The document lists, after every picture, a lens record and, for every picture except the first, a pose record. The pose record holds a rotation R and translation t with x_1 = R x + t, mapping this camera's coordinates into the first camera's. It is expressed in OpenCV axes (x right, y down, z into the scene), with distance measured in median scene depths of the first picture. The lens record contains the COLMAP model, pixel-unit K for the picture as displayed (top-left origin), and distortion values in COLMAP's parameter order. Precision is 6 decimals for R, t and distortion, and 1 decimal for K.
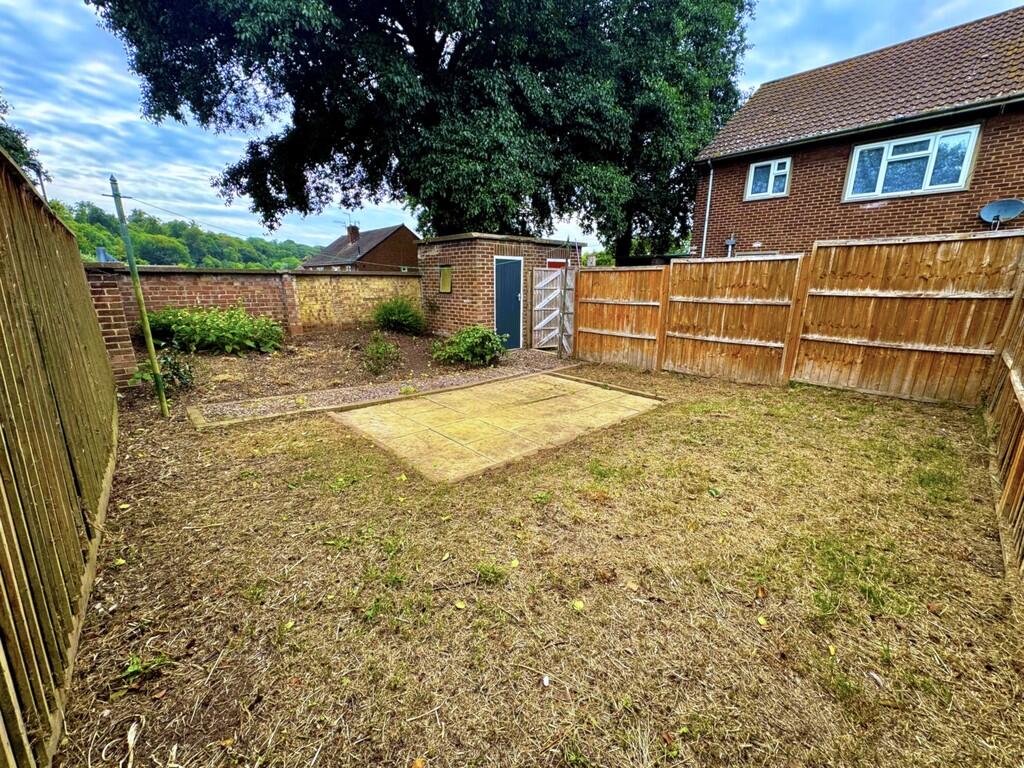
lens RADIAL K [[411.5, 0, 512.0], [0, 411.5, 384.0], [0, 0, 1]] dist [0.000662, -0.000062]
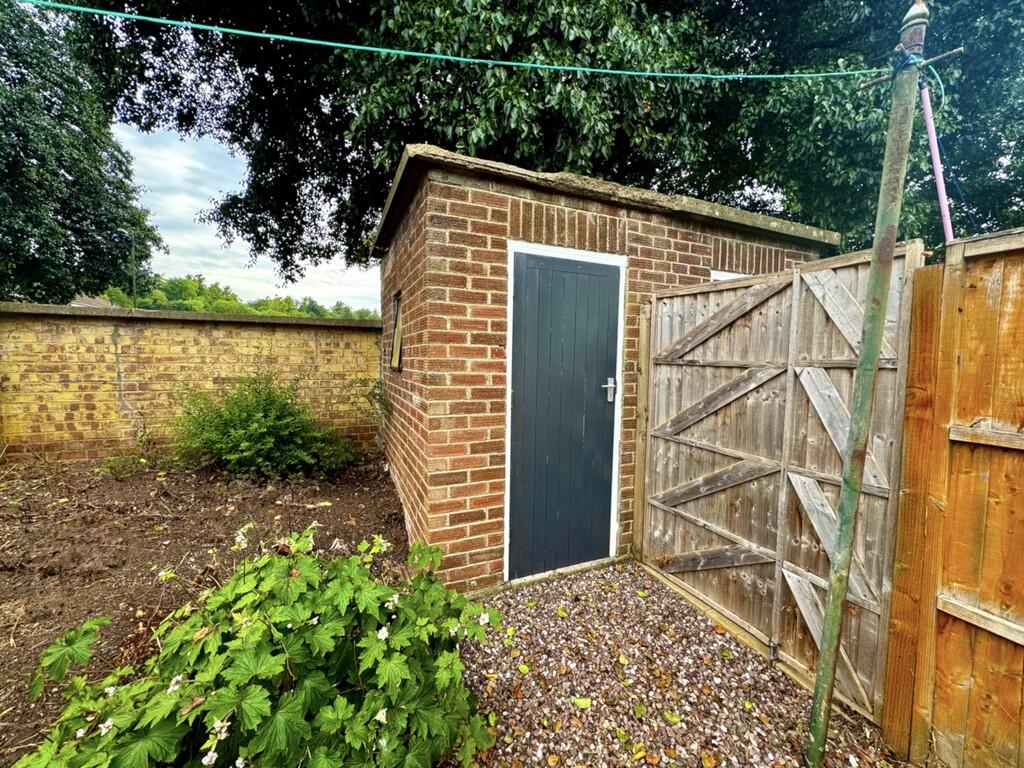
lens RADIAL K [[411.5, 0, 512.0], [0, 411.5, 384.0], [0, 0, 1]] dist [0.000662, -0.000062]
pose [[0.947455, 0.033830, -0.318096, 0.047522], [-0.092297, 0.981013, -0.170575, -0.167141], [0.306286, 0.190971, 0.932587, 0.741590]]
